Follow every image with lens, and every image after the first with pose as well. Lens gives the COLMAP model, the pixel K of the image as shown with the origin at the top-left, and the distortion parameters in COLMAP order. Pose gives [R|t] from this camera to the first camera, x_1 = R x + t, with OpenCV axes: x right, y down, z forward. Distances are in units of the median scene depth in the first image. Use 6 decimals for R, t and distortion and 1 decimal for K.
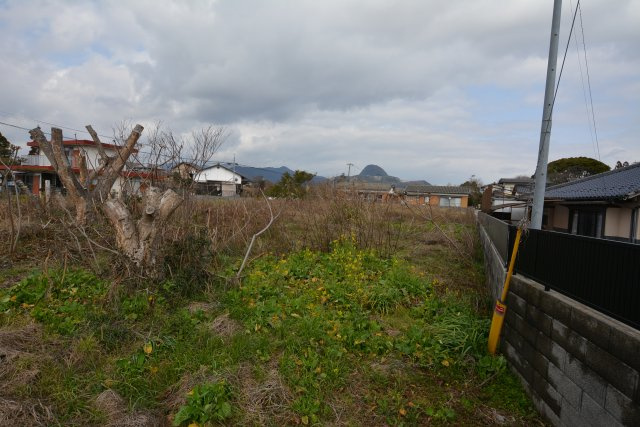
lens RADIAL K [[346.9, 0, 321.3], [0, 346.9, 226.1], [0, 0, 1]] dist [-0.003759, 0.000857]
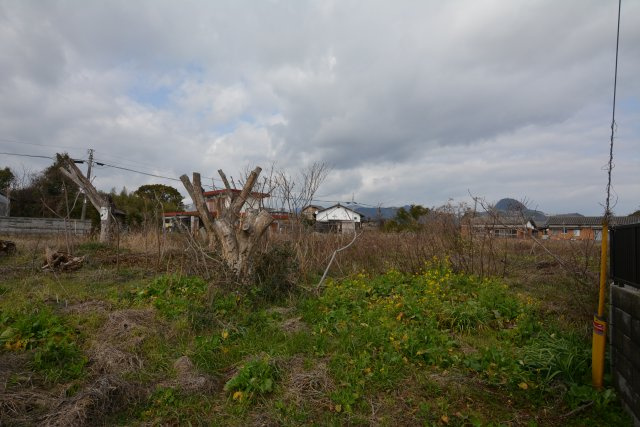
lens RADIAL K [[345.6, 0, 320.0], [0, 345.6, 213.5], [0, 0, 1]] dist [-0.002202, 0.001501]
pose [[0.937429, -0.044826, -0.345279, 0.126284], [-0.007724, 0.988756, -0.149337, 0.066250], [0.348091, 0.142660, 0.926542, -0.019759]]
